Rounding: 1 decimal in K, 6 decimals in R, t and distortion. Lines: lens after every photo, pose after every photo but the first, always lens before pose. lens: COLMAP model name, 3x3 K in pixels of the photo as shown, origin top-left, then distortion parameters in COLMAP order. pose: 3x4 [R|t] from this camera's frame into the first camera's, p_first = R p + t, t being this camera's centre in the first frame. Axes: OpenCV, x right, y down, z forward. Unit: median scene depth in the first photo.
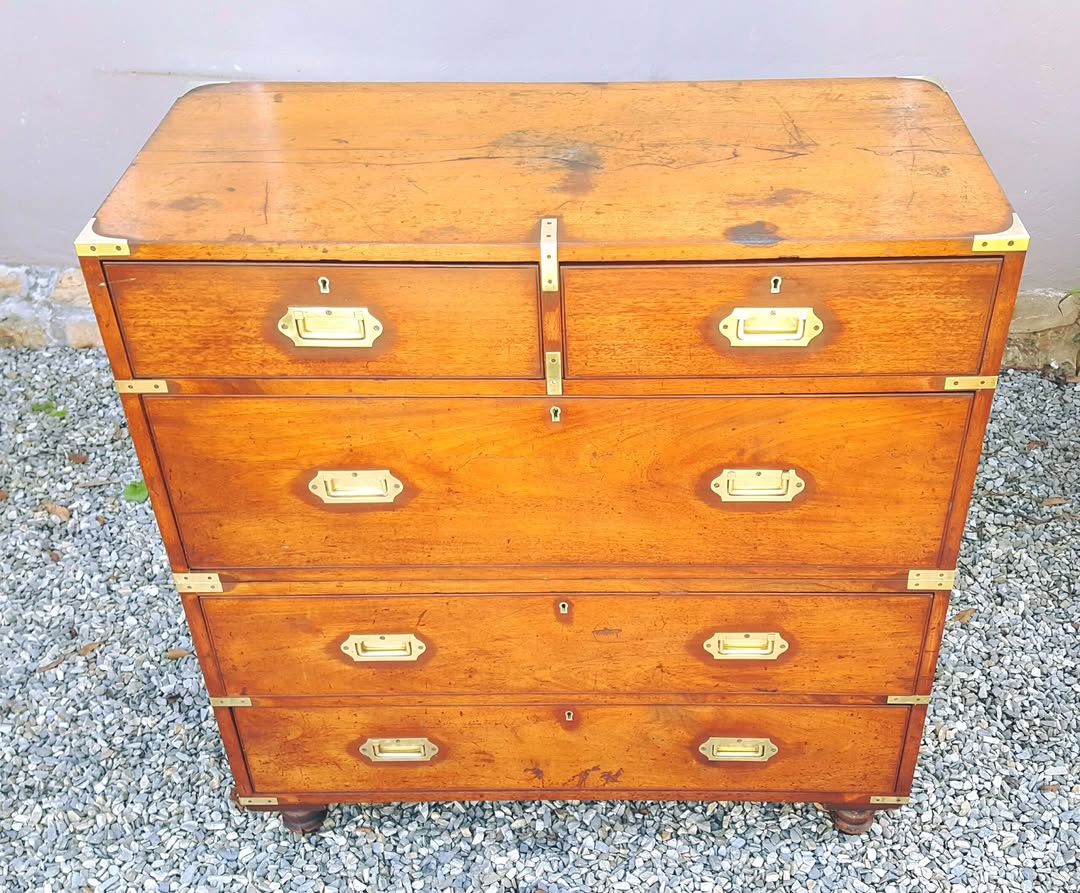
lens RADIAL K [[1220.1, 0, 600.1], [0, 1220.1, 446.3], [0, 0, 1]] dist [0.273318, -0.740981]
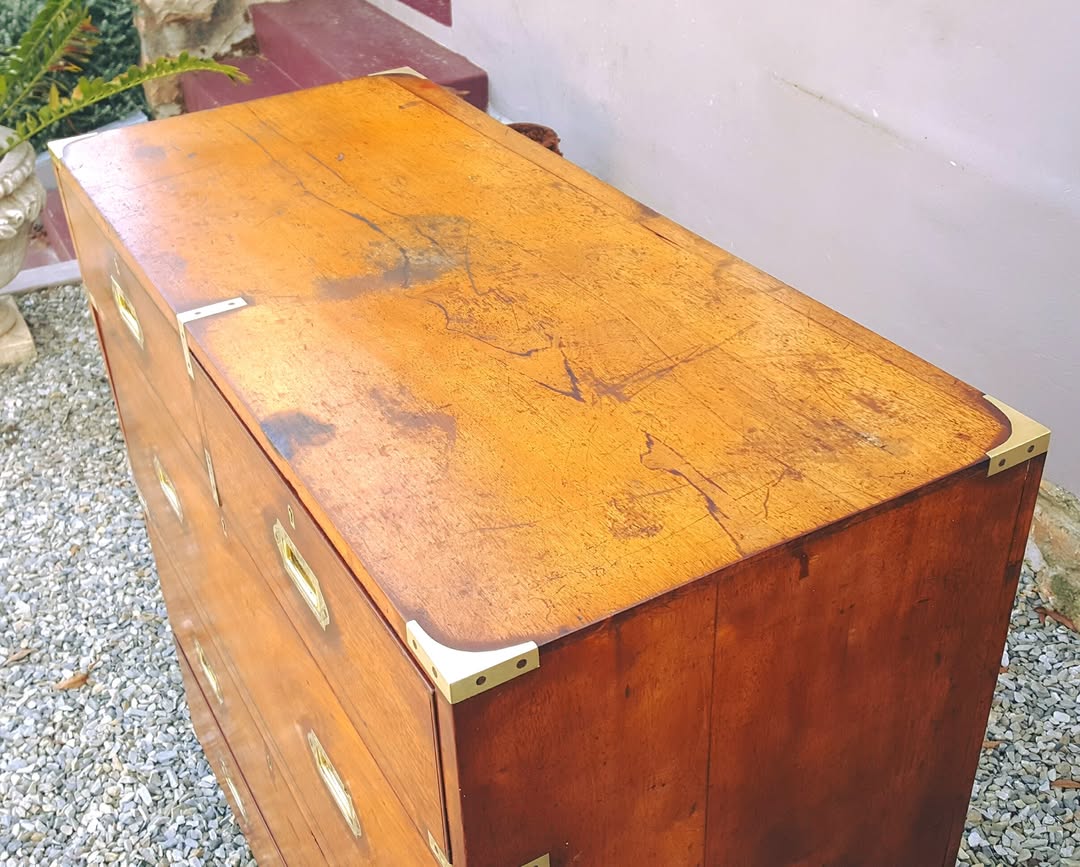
lens RADIAL K [[1249.3, 0, 478.6], [0, 1249.3, 409.1], [0, 0, 1]] dist [0.300853, -0.878631]
pose [[0.476954, 0.458362, -0.749946, 0.500496], [-0.486974, 0.848126, 0.208661, -0.275333], [0.731691, 0.265682, 0.627727, 0.463480]]
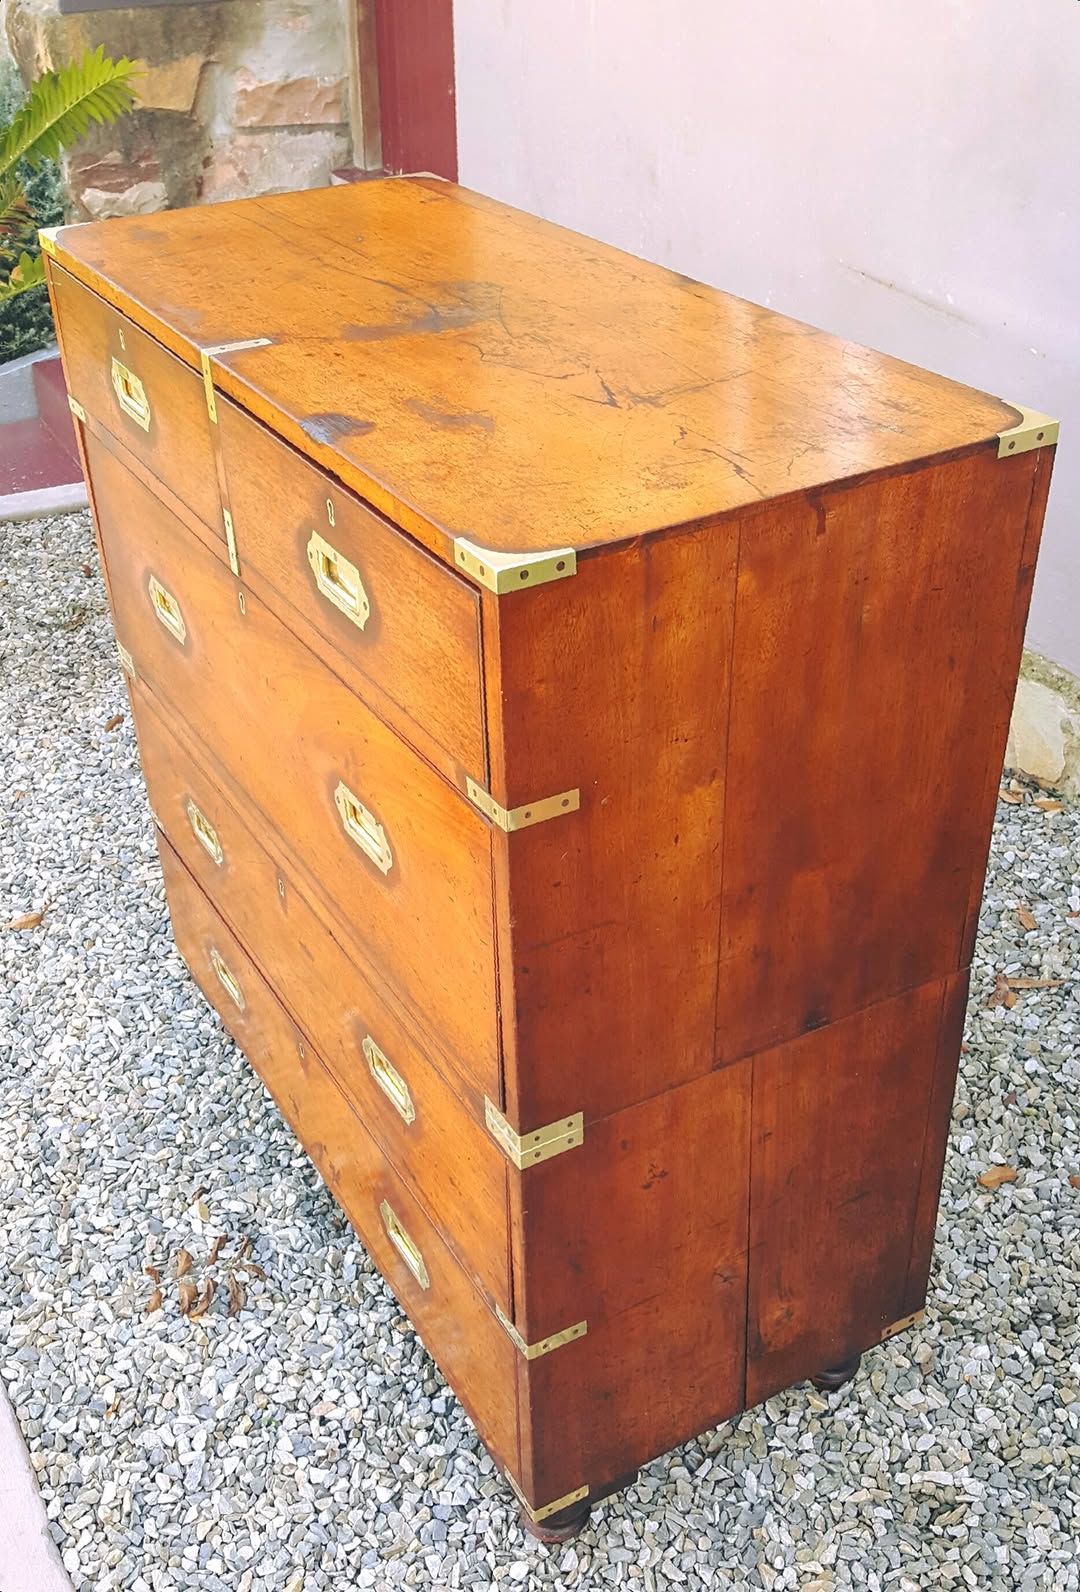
lens RADIAL K [[1609.8, 0, 544.4], [0, 1609.8, 840.6], [0, 0, 1]] dist [0.301209, -0.794171]
pose [[0.501504, 0.477809, -0.721244, 0.693779], [-0.507742, 0.837540, 0.201804, -0.163019], [0.700494, 0.265000, 0.662633, 0.392235]]
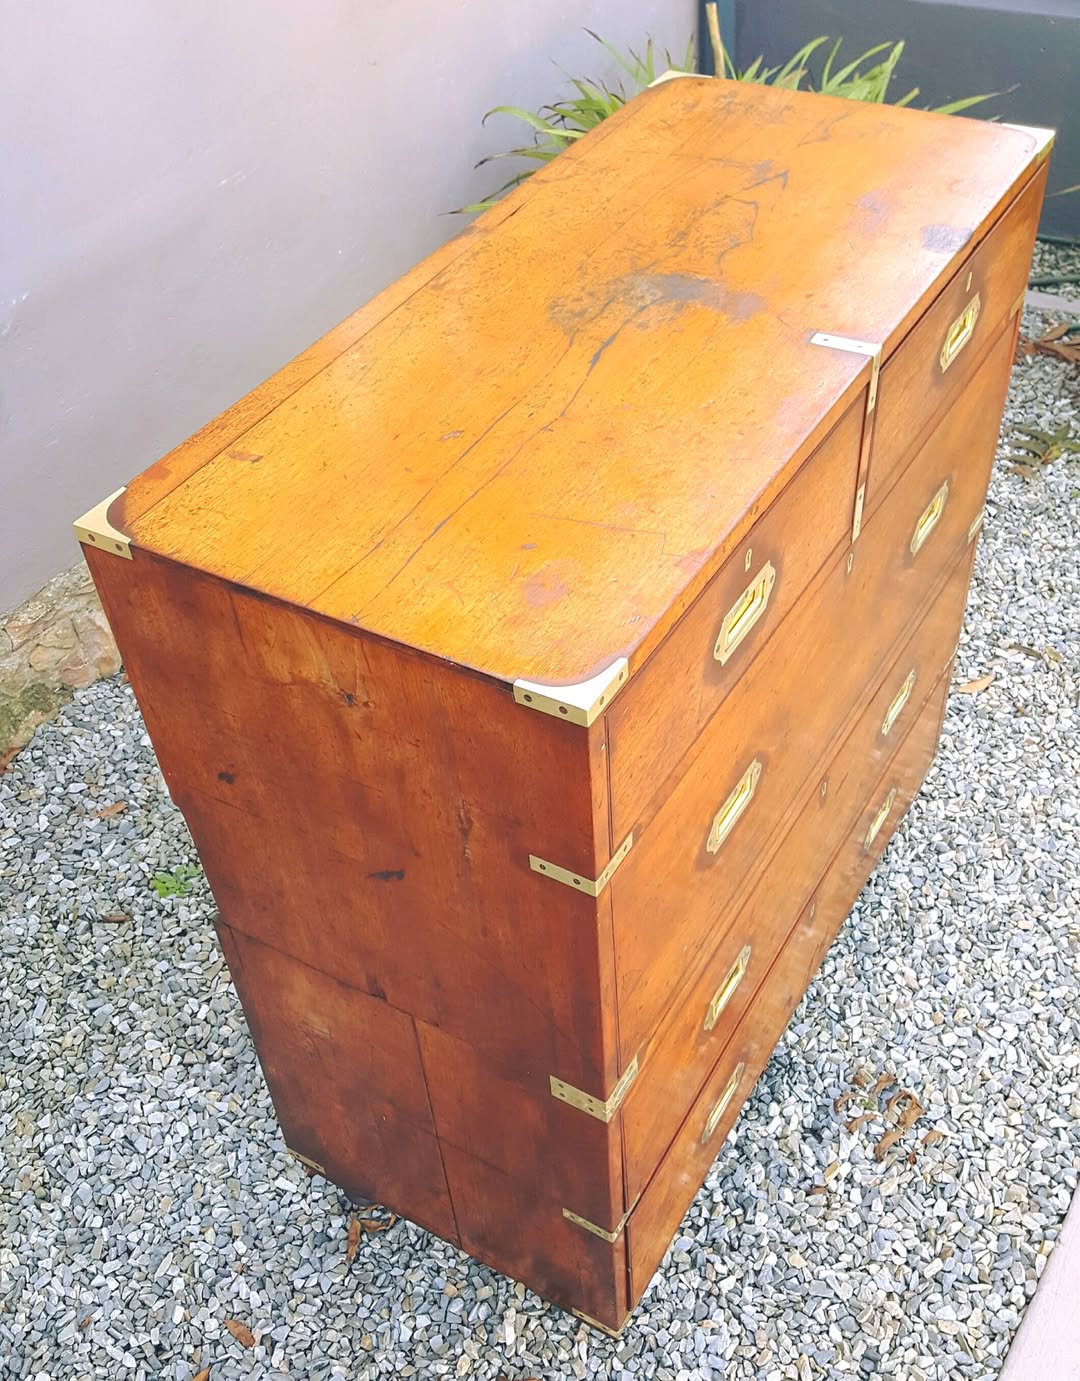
lens RADIAL K [[1427.4, 0, 532.1], [0, 1427.4, 740.9], [0, 0, 1]] dist [0.233166, -0.618963]
pose [[0.511935, -0.612627, 0.602172, -0.632005], [0.560099, 0.769545, 0.306739, -0.277851], [-0.651316, 0.180245, 0.737089, 0.360265]]
